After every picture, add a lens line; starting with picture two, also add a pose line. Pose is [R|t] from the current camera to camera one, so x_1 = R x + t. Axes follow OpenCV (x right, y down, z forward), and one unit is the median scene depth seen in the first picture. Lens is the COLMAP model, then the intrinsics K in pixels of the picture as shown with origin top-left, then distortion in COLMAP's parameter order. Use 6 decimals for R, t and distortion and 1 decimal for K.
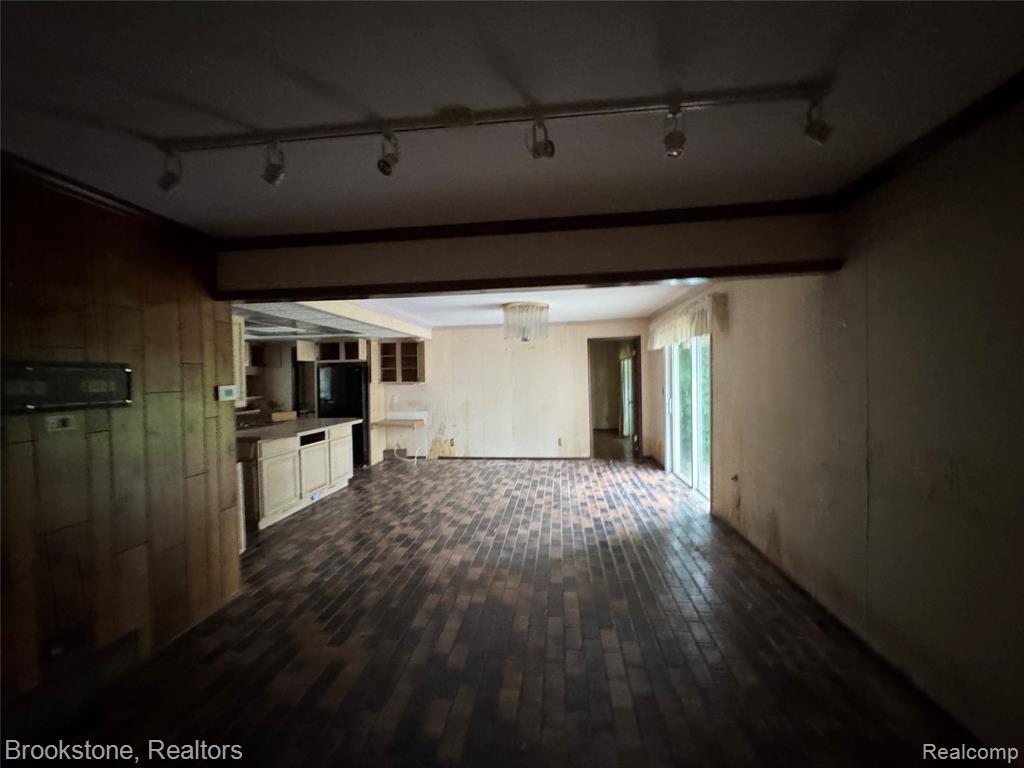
lens RADIAL K [[414.2, 0, 511.3], [0, 414.2, 386.0], [0, 0, 1]] dist [-0.000294, -0.000006]
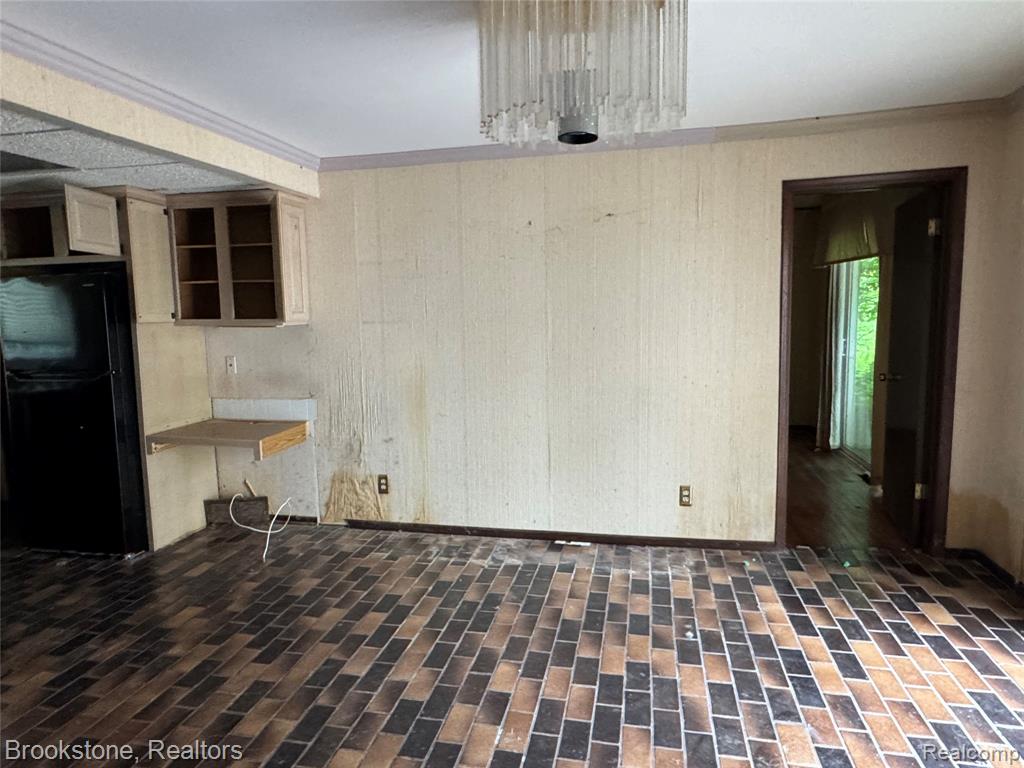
lens RADIAL K [[633.2, 0, 507.0], [0, 633.2, 386.2], [0, 0, 1]] dist [-0.010445, 0.005963]
pose [[0.994700, 0.010322, -0.102296, 0.024266], [0.000418, 0.994533, 0.104418, -0.009150], [0.102815, -0.103907, 0.989258, 0.482728]]
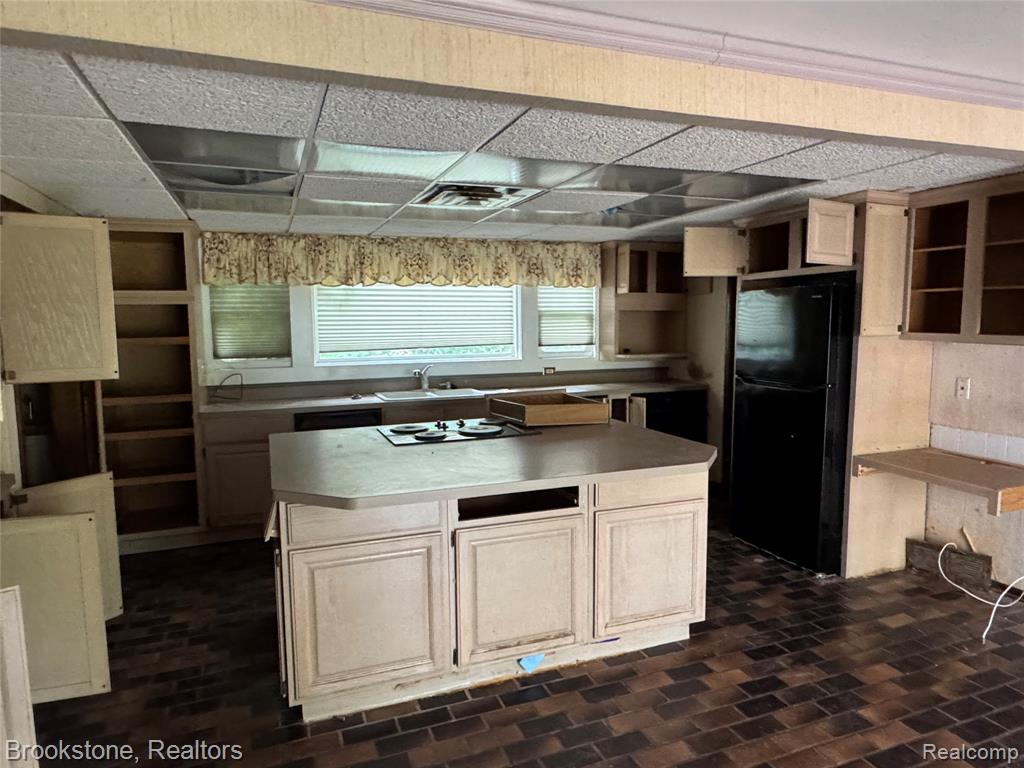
lens RADIAL K [[633.2, 0, 504.5], [0, 633.2, 384.0], [0, 0, 1]] dist [-0.010445, 0.005963]
pose [[0.446311, 0.100829, -0.889179, -0.016854], [-0.013158, 0.994264, 0.106140, -0.017810], [0.894781, -0.035672, 0.445078, 0.506191]]
